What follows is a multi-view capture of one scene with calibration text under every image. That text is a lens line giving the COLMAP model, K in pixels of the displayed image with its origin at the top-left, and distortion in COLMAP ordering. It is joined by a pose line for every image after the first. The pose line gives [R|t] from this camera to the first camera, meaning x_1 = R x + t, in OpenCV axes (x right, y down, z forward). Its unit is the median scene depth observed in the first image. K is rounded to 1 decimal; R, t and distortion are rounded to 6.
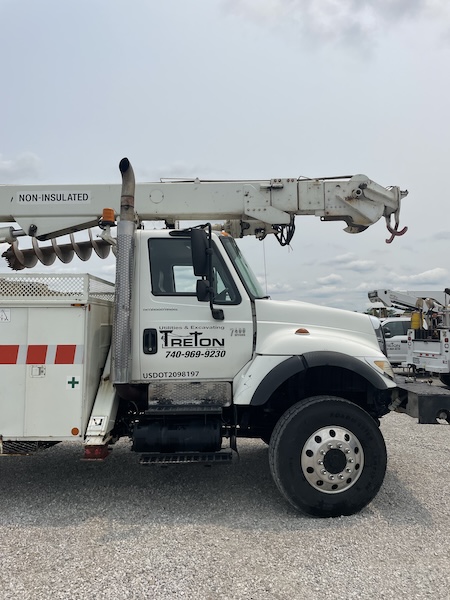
lens RADIAL K [[453.8, 0, 223.2], [0, 453.8, 300.3], [0, 0, 1]] dist [0.067357, -0.091805]
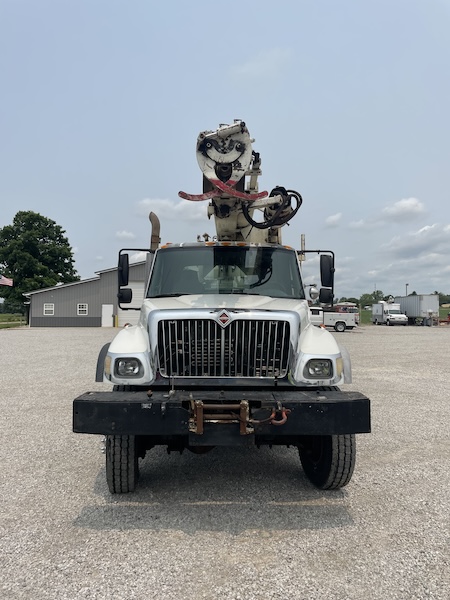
lens RADIAL K [[453.8, 0, 225.5], [0, 453.8, 304.1], [0, 0, 1]] dist [0.067357, -0.091805]
pose [[0.011150, -0.023450, -0.999663, 1.322693], [0.053088, 0.998329, -0.022826, 0.053551], [0.998528, -0.052815, 0.012376, 1.219582]]
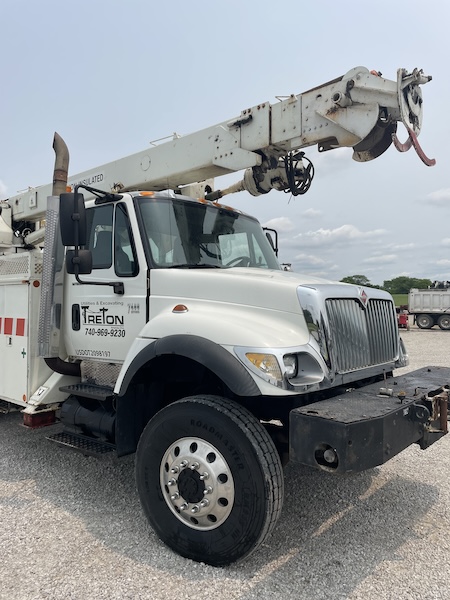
lens RADIAL K [[453.8, 0, 225.6], [0, 453.8, 297.2], [0, 0, 1]] dist [0.067357, -0.091805]
pose [[0.770516, -0.006735, -0.637385, 0.706504], [0.034143, 0.998945, 0.030719, 0.028609], [0.636505, -0.045432, 0.769933, 0.456146]]
